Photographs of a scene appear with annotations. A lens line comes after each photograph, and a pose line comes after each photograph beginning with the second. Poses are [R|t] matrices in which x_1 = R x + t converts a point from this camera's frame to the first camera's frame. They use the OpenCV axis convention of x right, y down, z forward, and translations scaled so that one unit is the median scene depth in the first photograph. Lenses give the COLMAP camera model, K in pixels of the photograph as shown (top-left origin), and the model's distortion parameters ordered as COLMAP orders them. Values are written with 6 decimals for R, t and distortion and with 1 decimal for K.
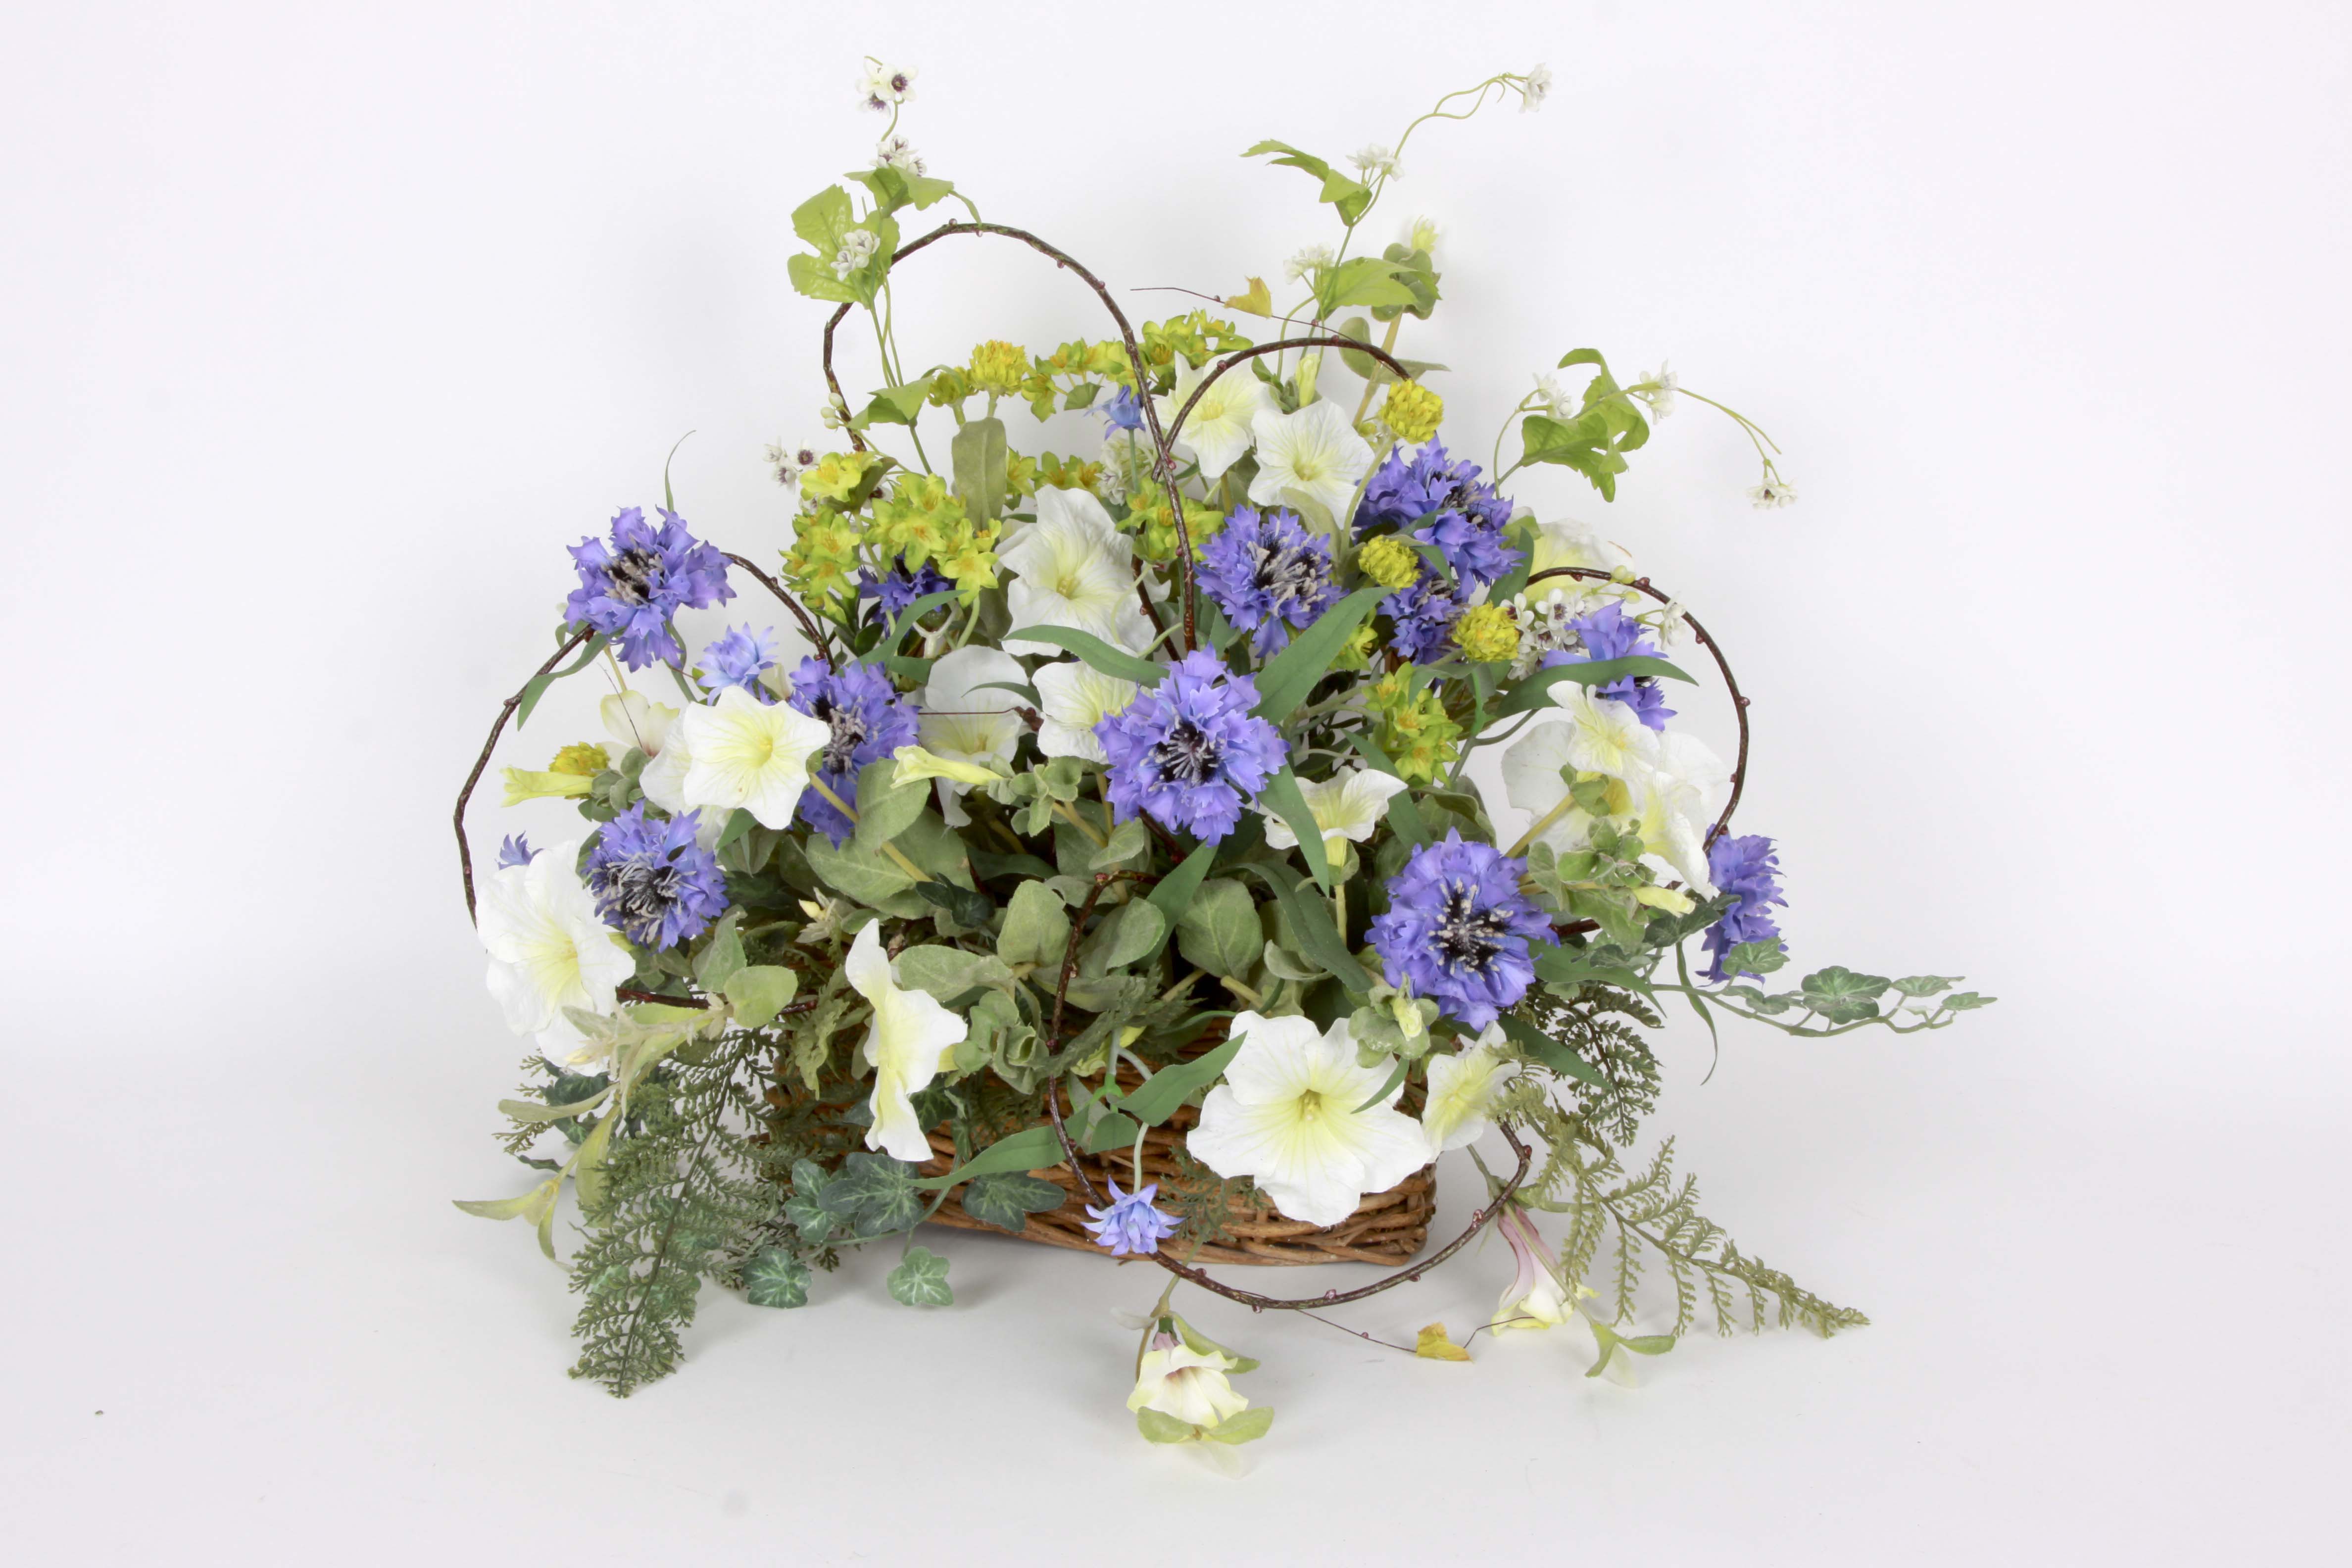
lens RADIAL K [[3355.5, 0, 1189.3], [0, 3355.5, 781.9], [0, 0, 1]] dist [-0.036448, 0.000000]
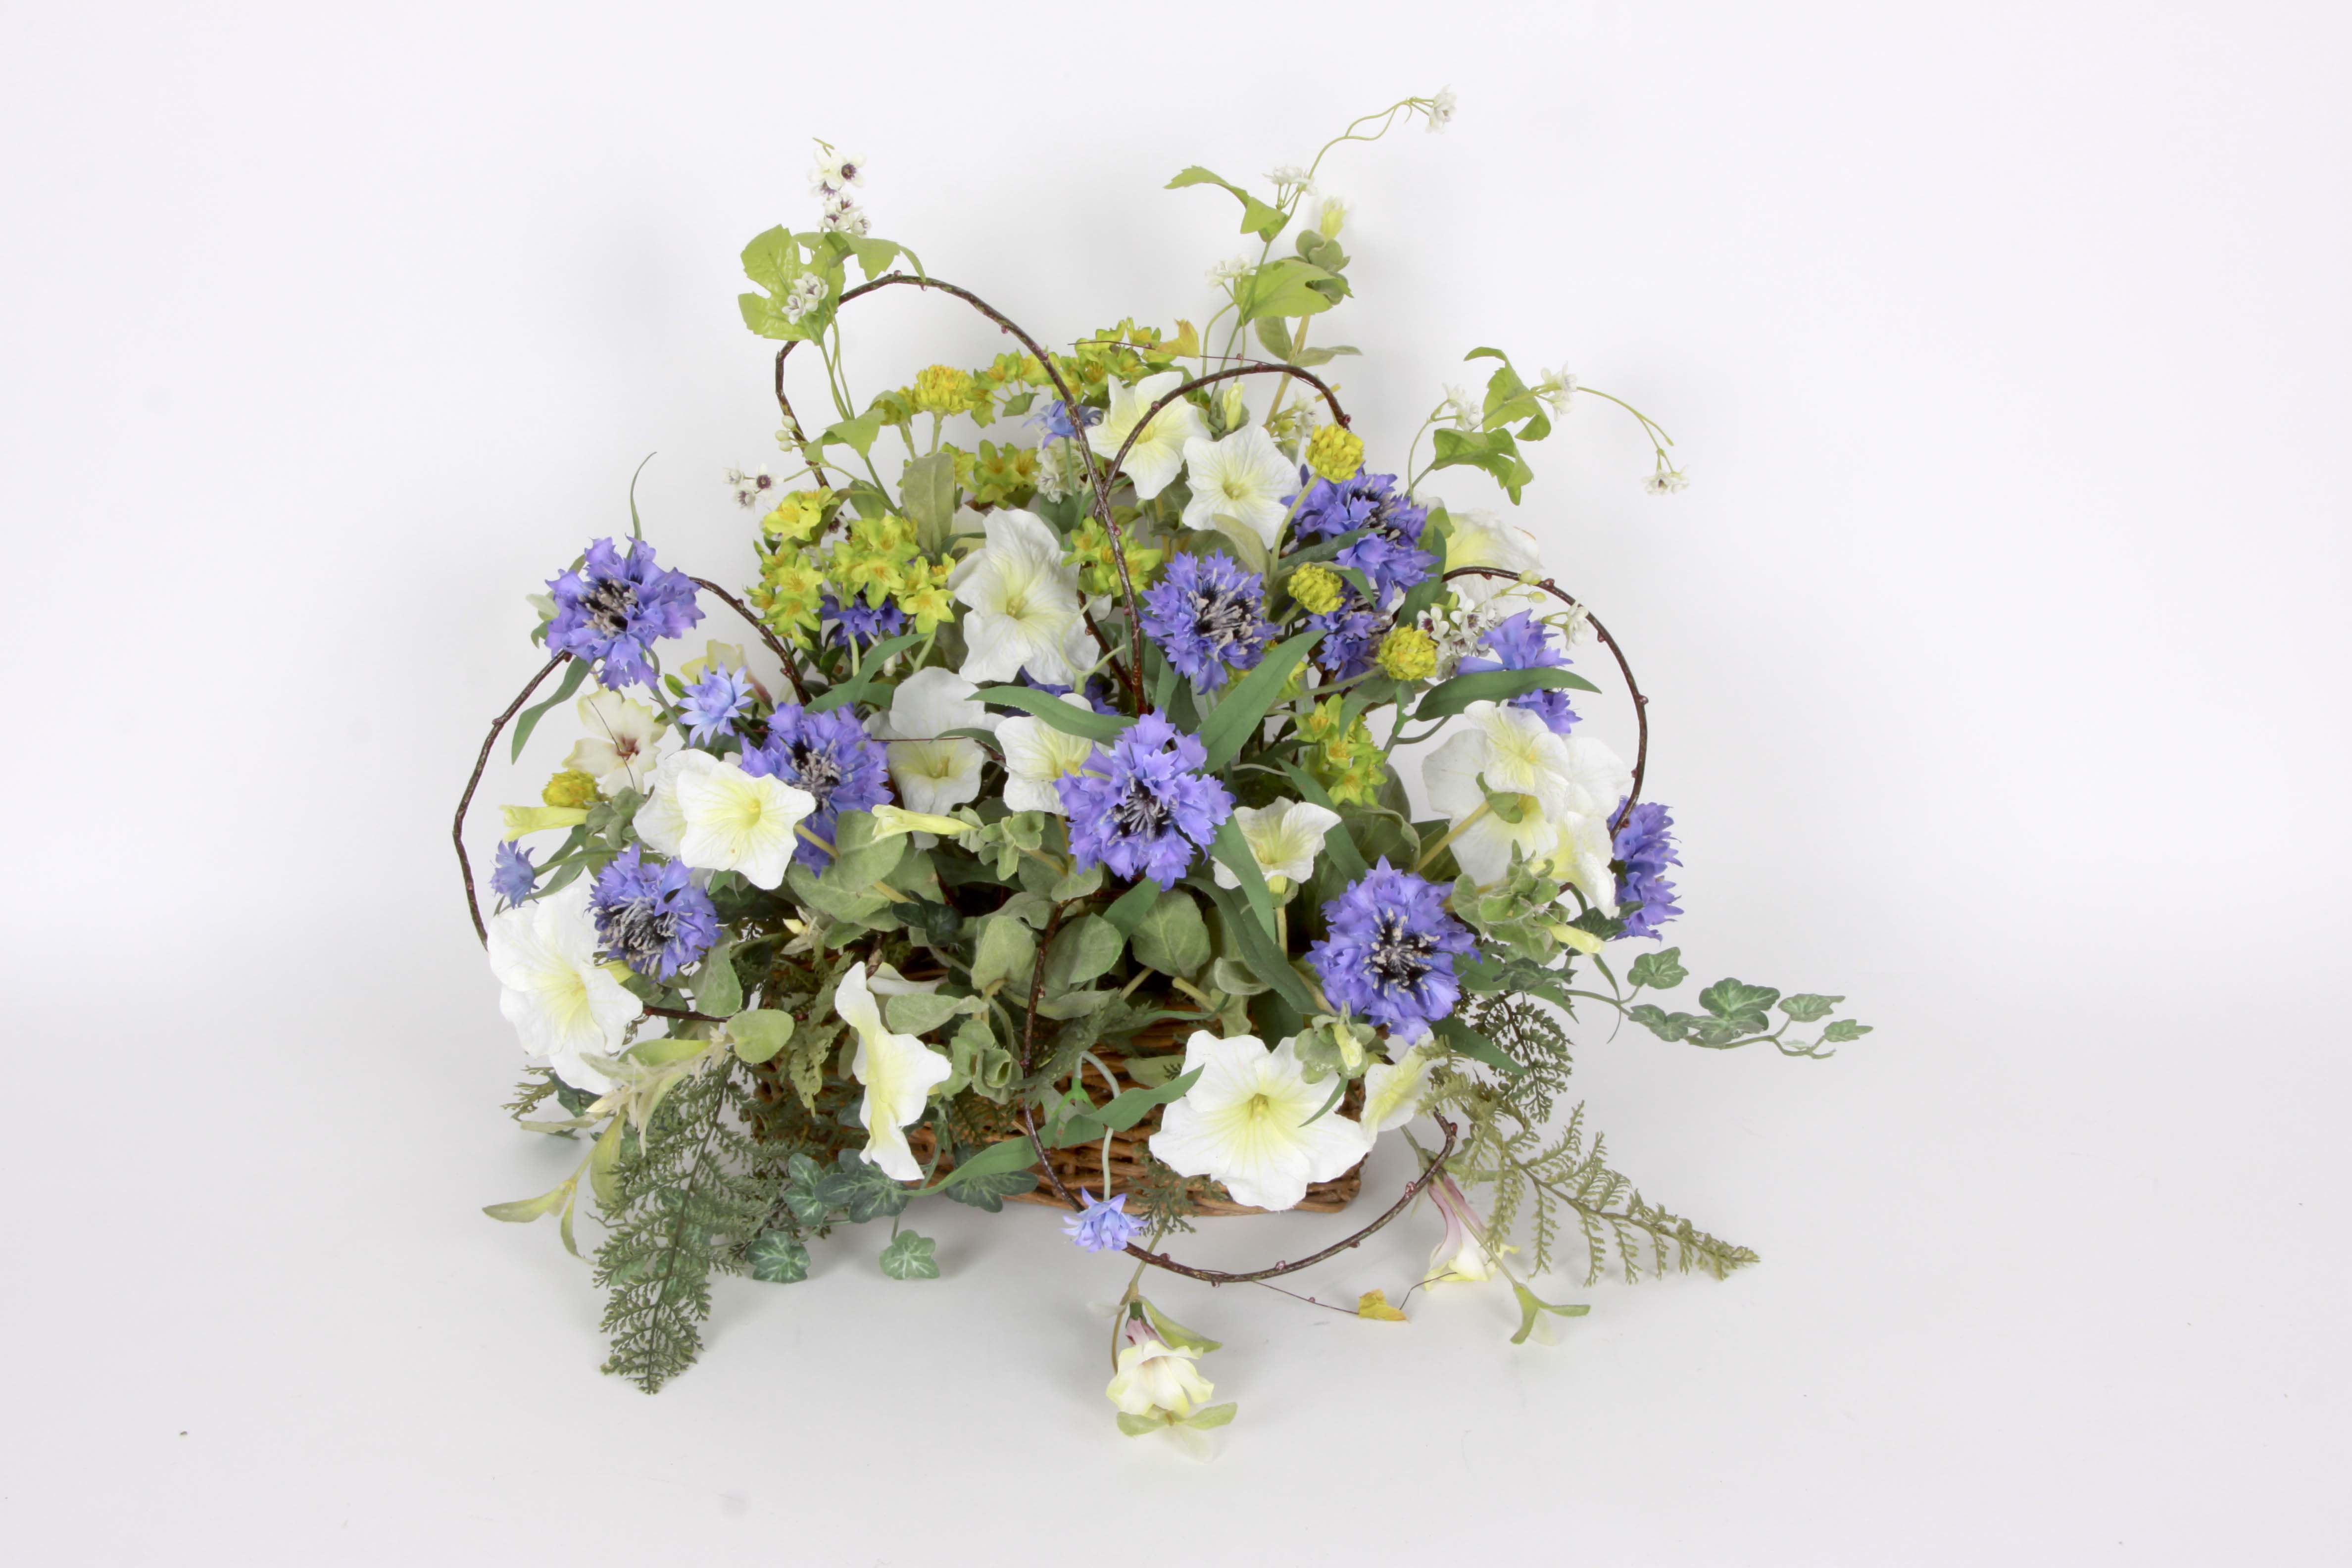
lens RADIAL K [[3355.5, 0, 1198.3], [0, 3355.5, 808.5], [0, 0, 1]] dist [-0.036448, 0.000000]
pose [[0.998708, -0.032204, 0.039313, -0.023499], [0.026276, 0.989380, 0.142956, -0.153733], [-0.043499, -0.141738, 0.988948, -0.079144]]
